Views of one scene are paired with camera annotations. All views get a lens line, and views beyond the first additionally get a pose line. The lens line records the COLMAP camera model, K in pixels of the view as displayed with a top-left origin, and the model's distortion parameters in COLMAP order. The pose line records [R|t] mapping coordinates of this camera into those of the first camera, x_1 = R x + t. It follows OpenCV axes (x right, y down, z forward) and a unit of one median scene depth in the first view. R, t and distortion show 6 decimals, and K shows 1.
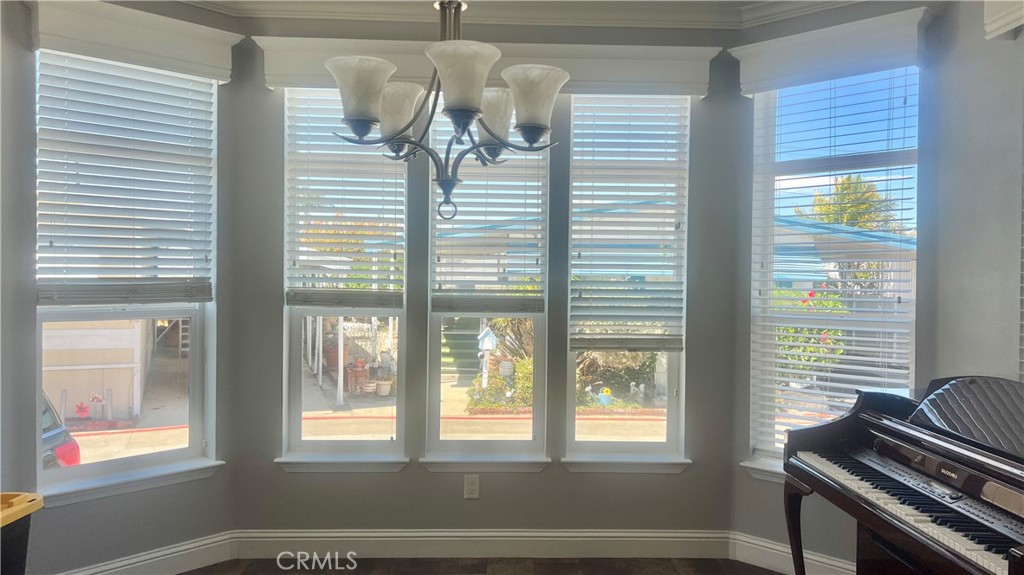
lens RADIAL K [[768.8, 0, 520.6], [0, 768.8, 283.3], [0, 0, 1]] dist [0.054799, -0.040435]
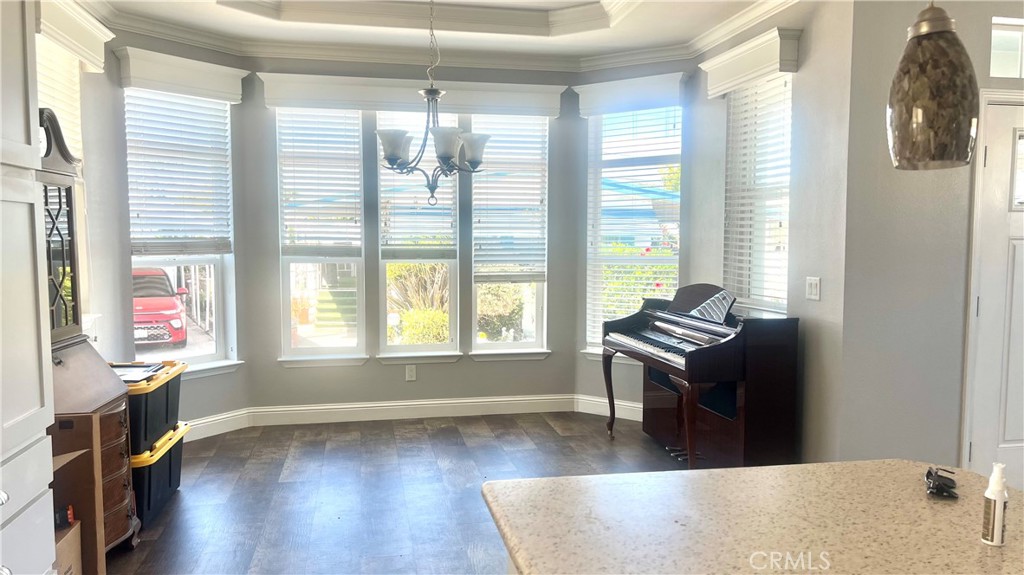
lens RADIAL K [[768.8, 0, 520.7], [0, 768.8, 291.9], [0, 0, 1]] dist [0.054799, -0.040435]
pose [[0.984449, -0.021631, 0.174332, -0.112326], [0.011157, 0.998085, 0.060840, 0.012568], [-0.175314, -0.057949, 0.982806, -0.530395]]
